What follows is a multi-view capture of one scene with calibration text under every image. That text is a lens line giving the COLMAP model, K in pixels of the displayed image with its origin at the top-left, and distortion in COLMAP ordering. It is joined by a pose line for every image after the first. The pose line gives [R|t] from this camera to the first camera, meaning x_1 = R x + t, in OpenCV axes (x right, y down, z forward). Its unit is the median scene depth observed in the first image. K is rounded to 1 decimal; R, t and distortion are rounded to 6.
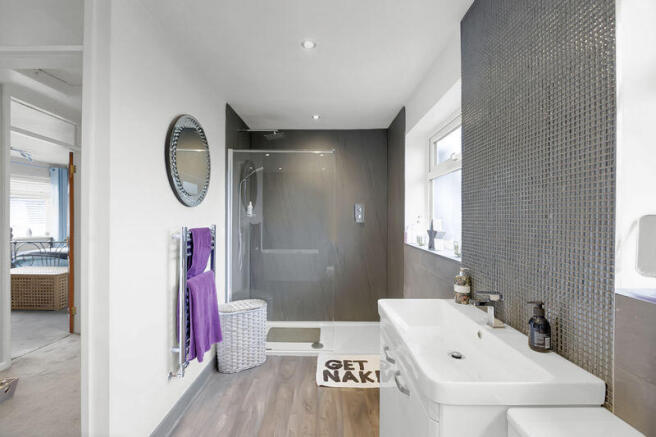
lens RADIAL K [[294.1, 0, 326.1], [0, 294.1, 219.8], [0, 0, 1]] dist [-0.017221, -0.000616]
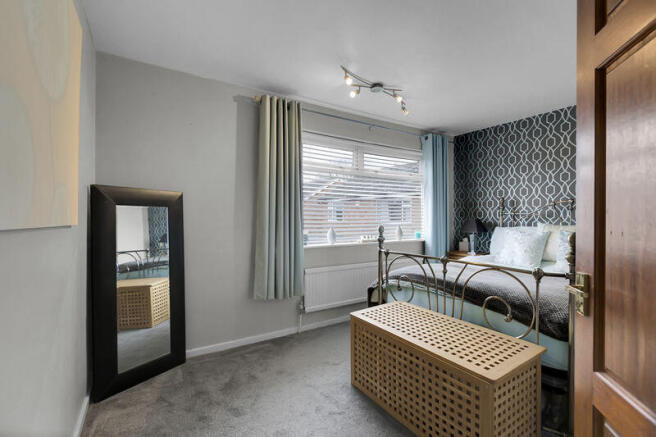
lens RADIAL K [[294.1, 0, 327.8], [0, 294.1, 219.0], [0, 0, 1]] dist [-0.017221, -0.000616]
pose [[0.542631, -0.000934, -0.839970, -0.661477], [-0.001626, 0.999996, -0.002163, 0.016007], [0.839969, 0.002539, 0.542628, 0.593107]]
